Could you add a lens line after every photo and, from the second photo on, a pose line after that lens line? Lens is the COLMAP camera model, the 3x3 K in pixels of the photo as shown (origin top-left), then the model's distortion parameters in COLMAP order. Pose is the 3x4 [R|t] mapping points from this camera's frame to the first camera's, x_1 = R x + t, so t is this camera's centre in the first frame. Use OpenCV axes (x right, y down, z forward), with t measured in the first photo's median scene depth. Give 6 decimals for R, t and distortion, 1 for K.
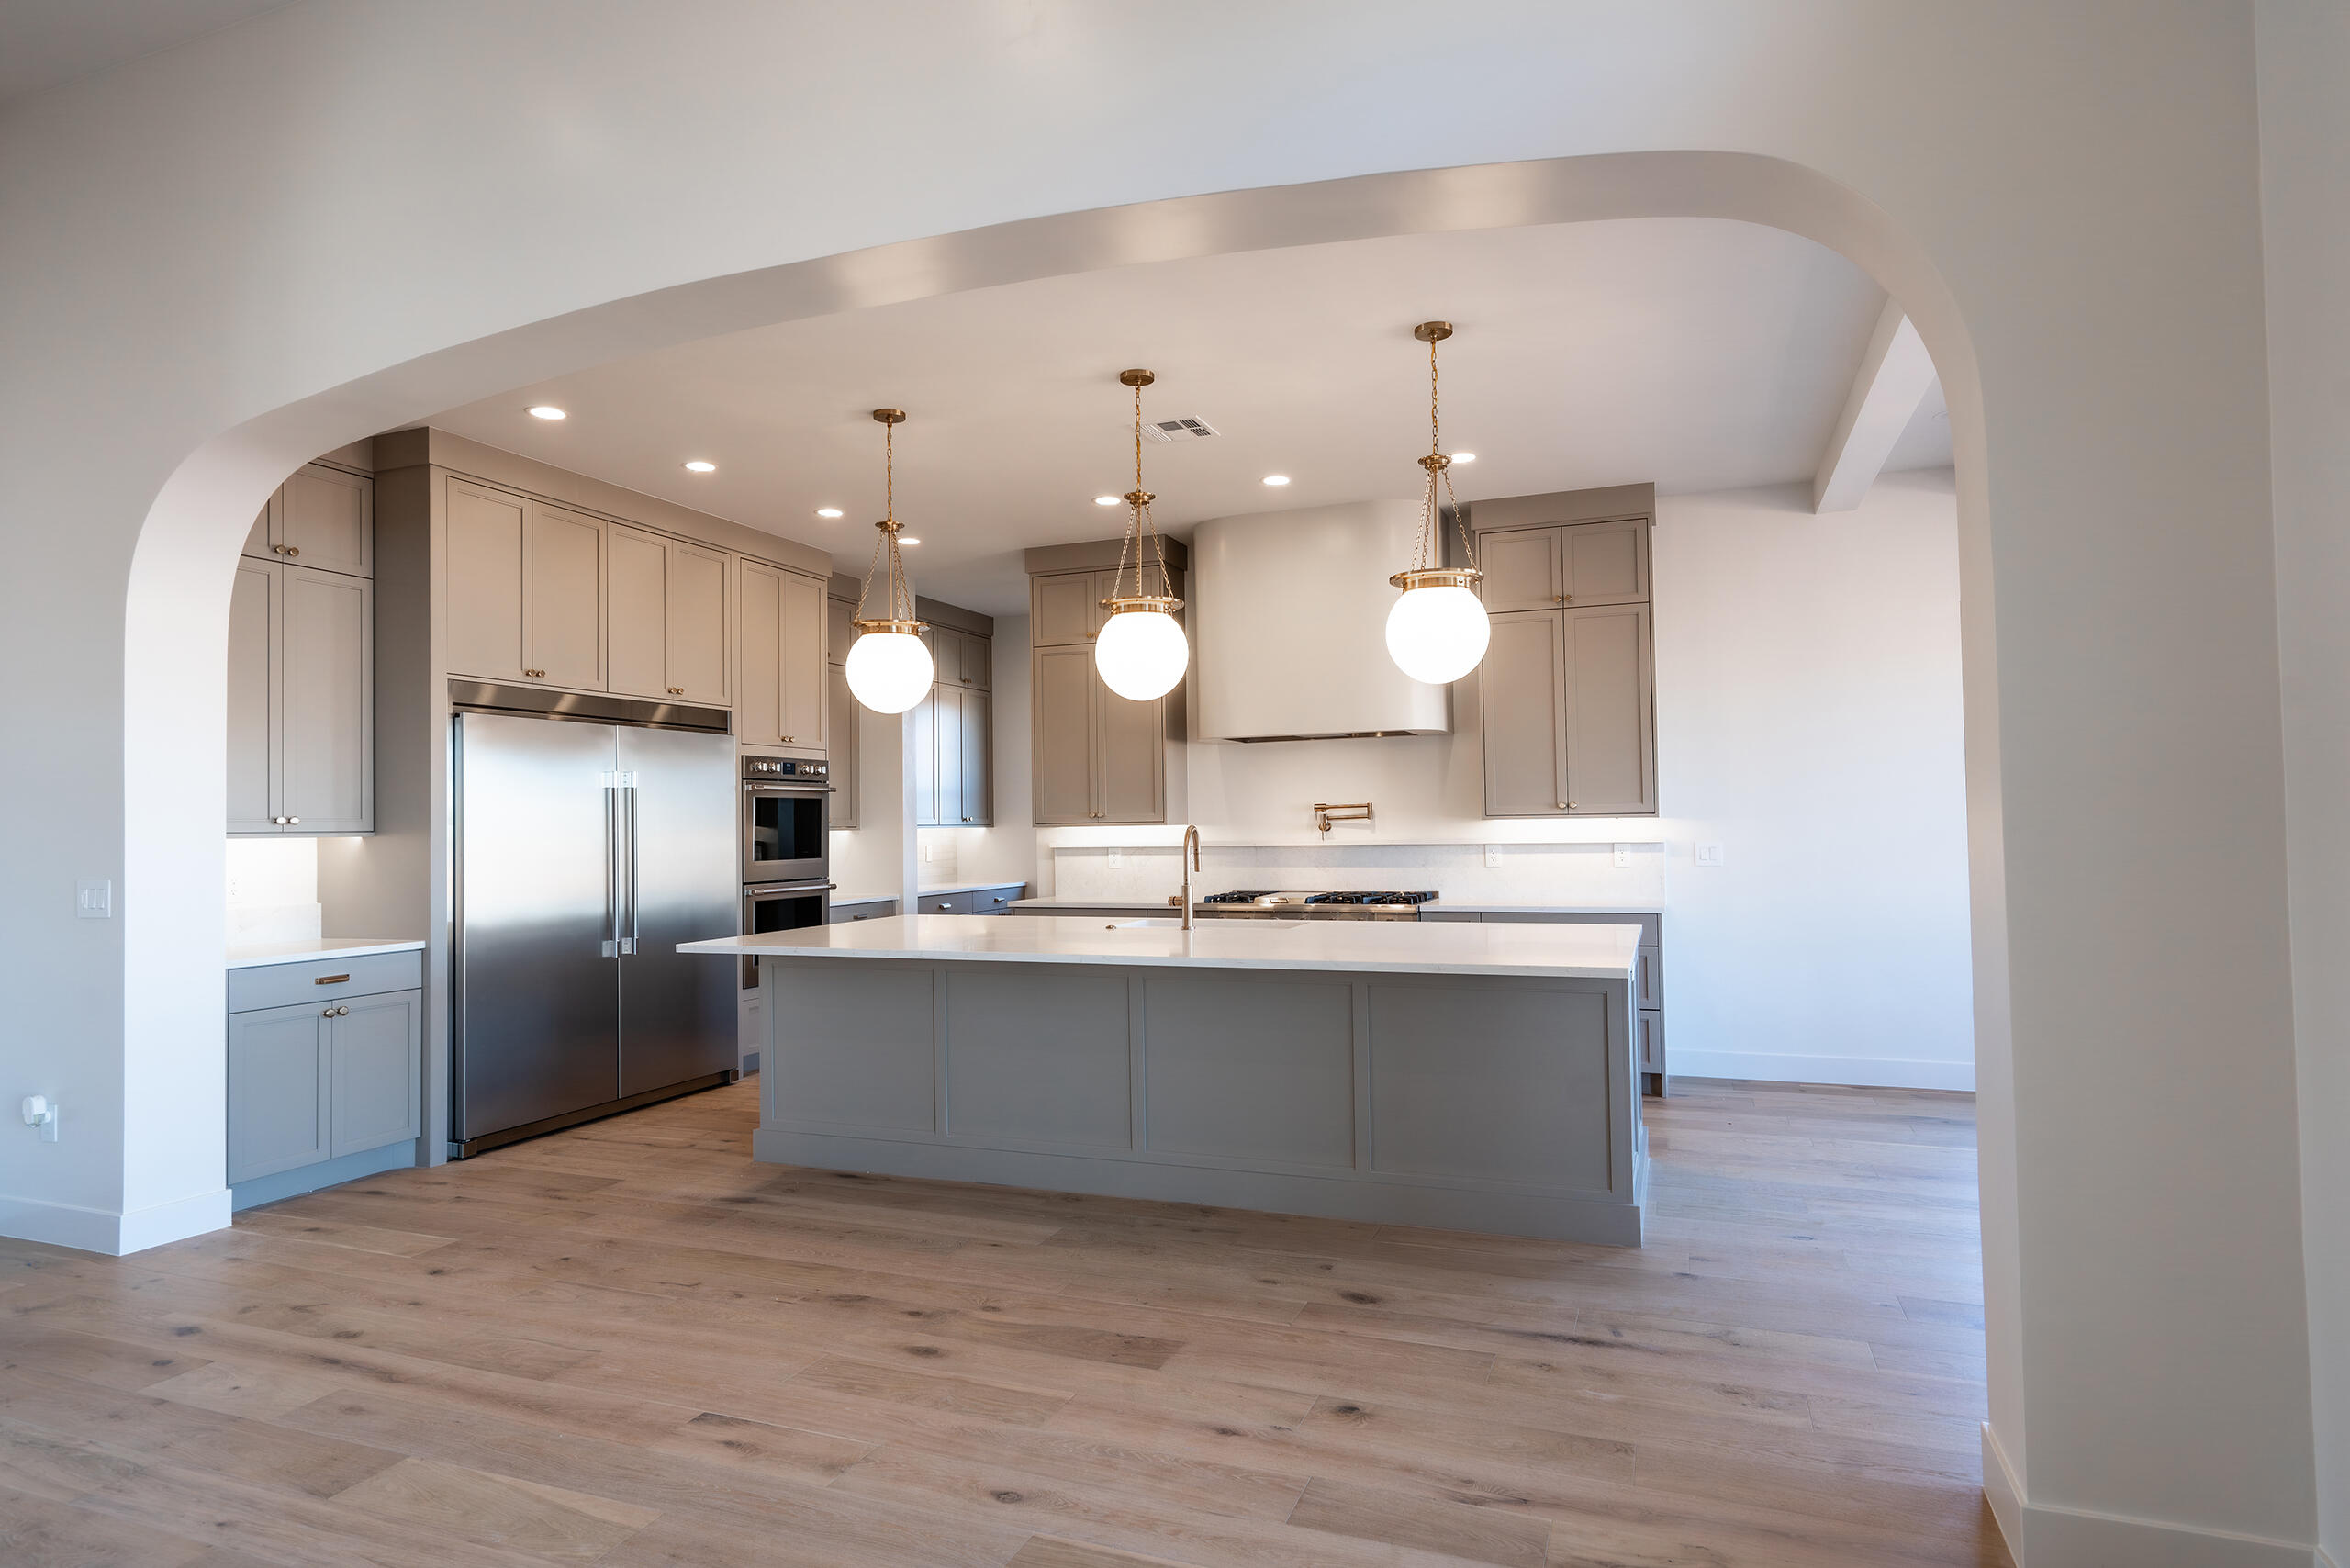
lens RADIAL K [[1287.7, 0, 1173.6], [0, 1287.7, 783.7], [0, 0, 1]] dist [0.012469, 0.000412]
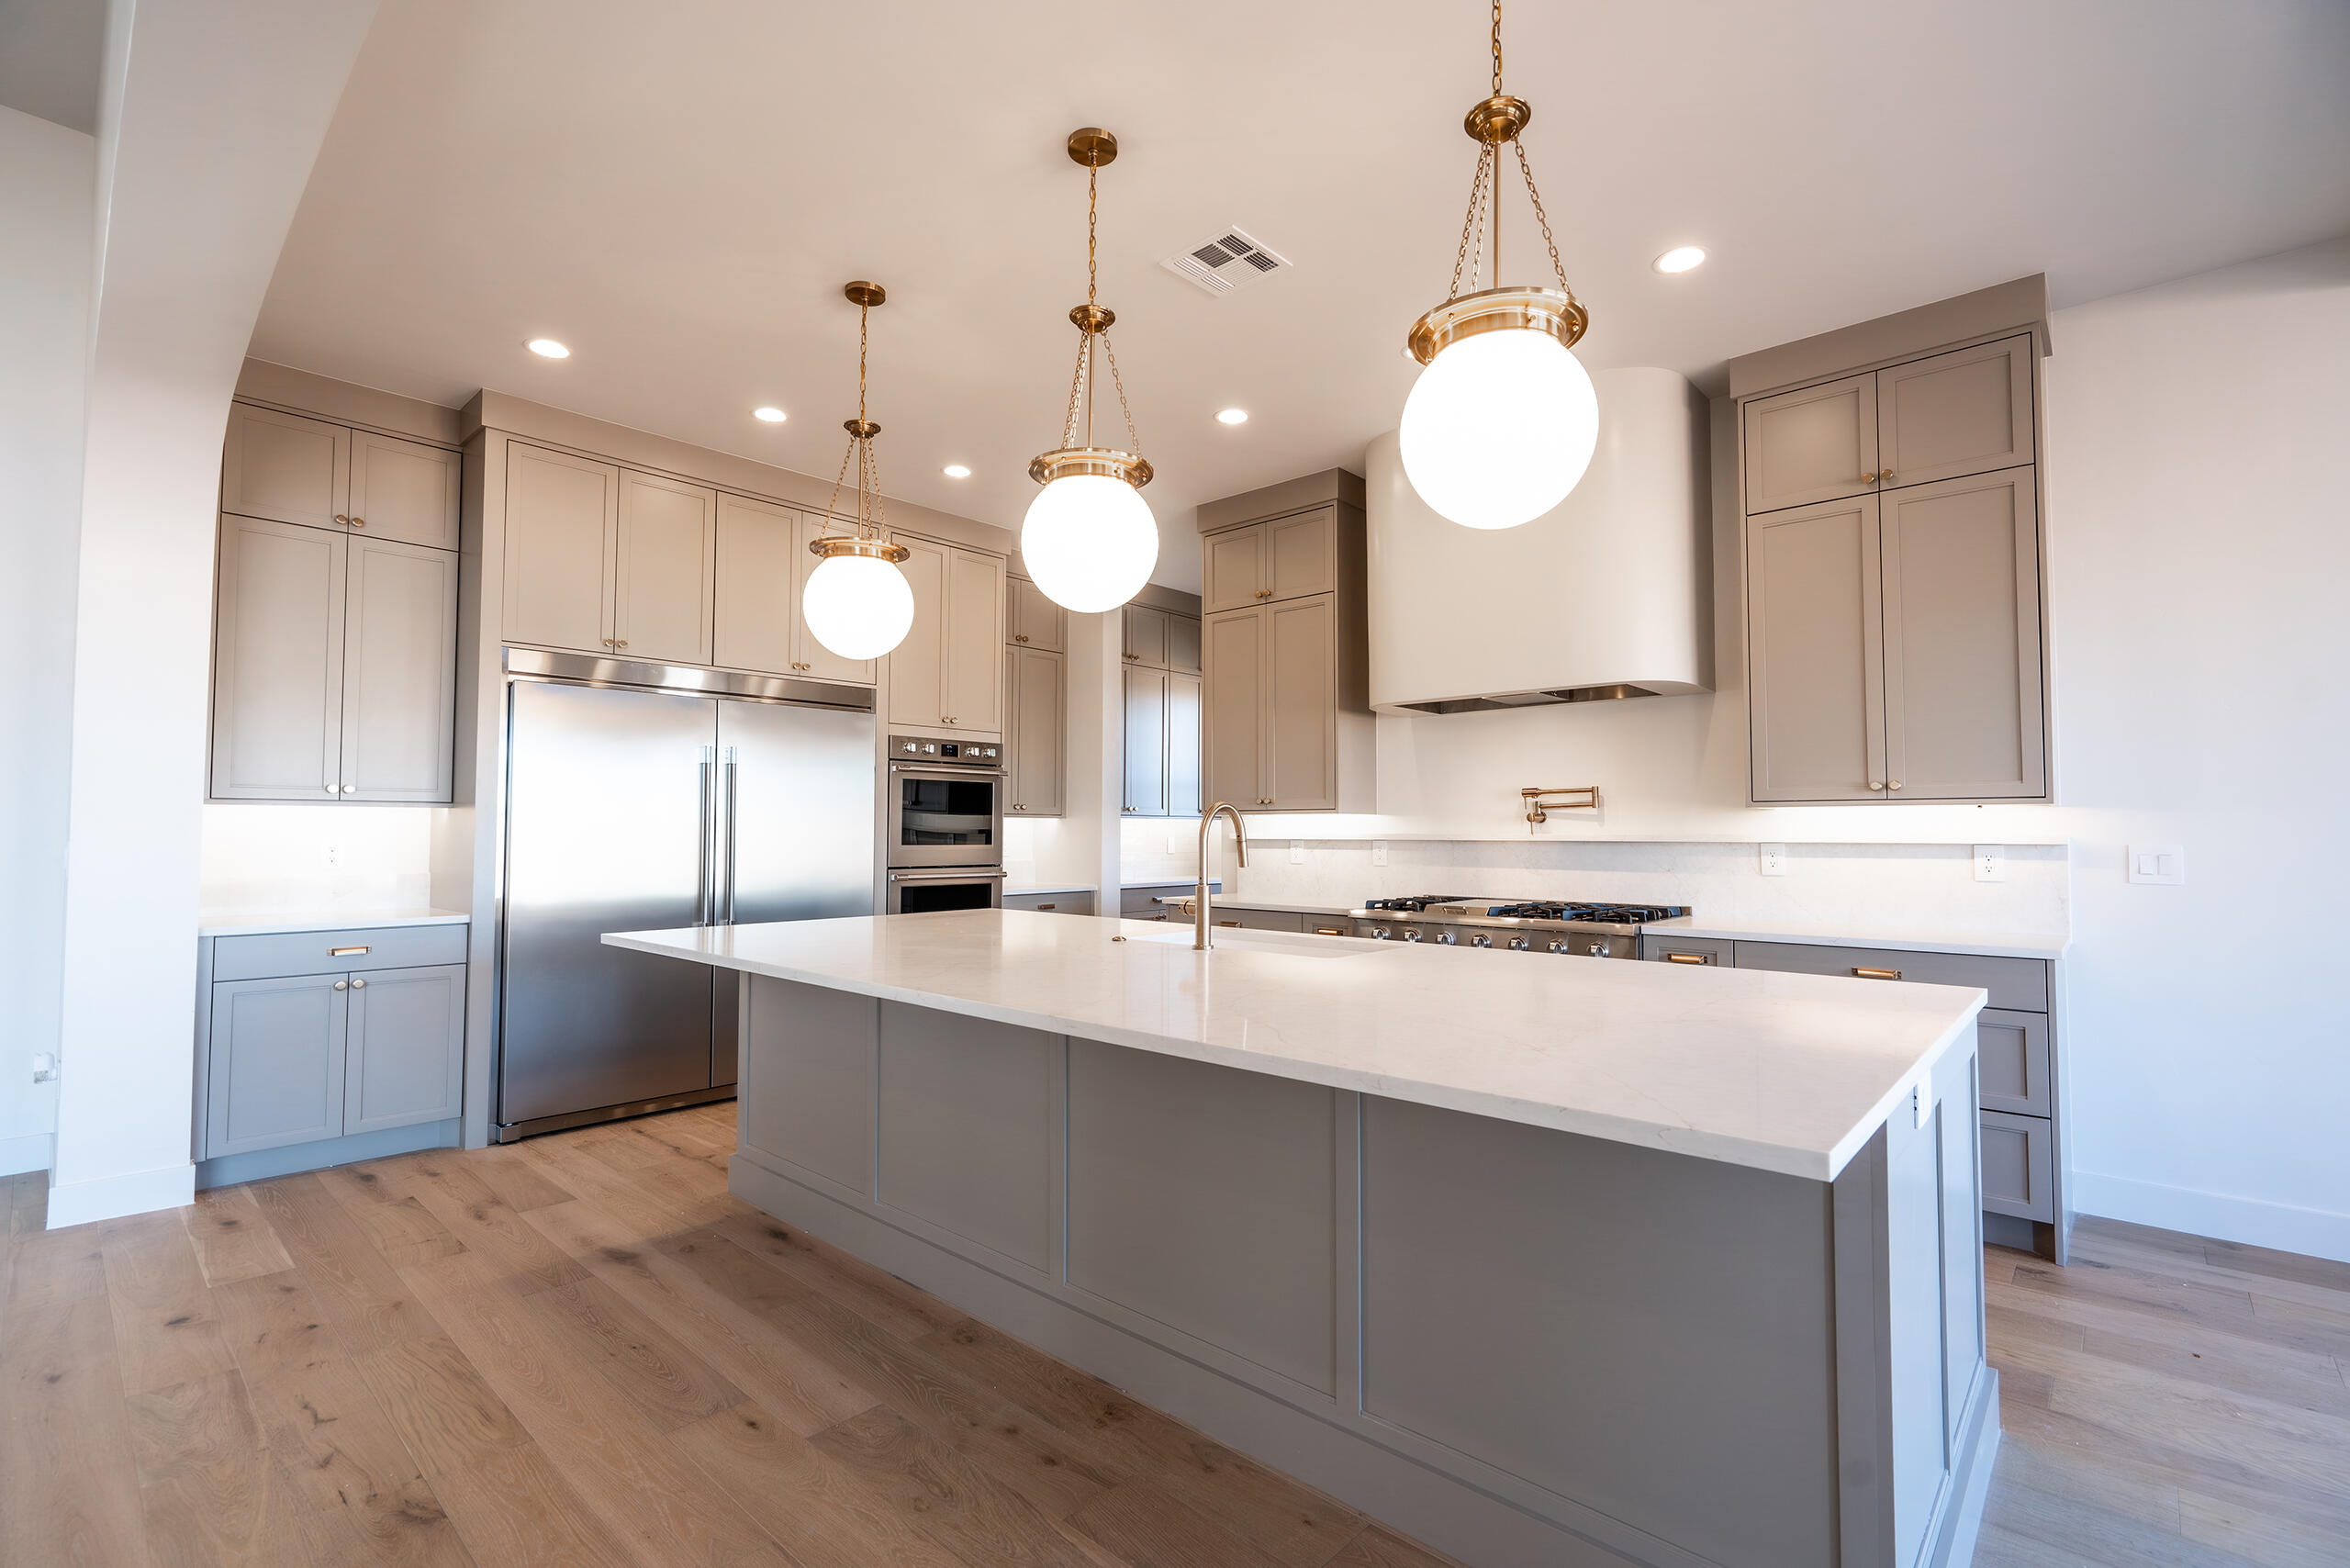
lens RADIAL K [[1049.0, 0, 1176.2], [0, 1049.0, 788.9], [0, 0, 1]] dist [-0.001169, 0.000980]
pose [[0.932501, 0.001813, -0.361162, 0.174004], [-0.004378, 0.999971, -0.006284, 0.025682], [0.361140, 0.007441, 0.932482, 0.396854]]
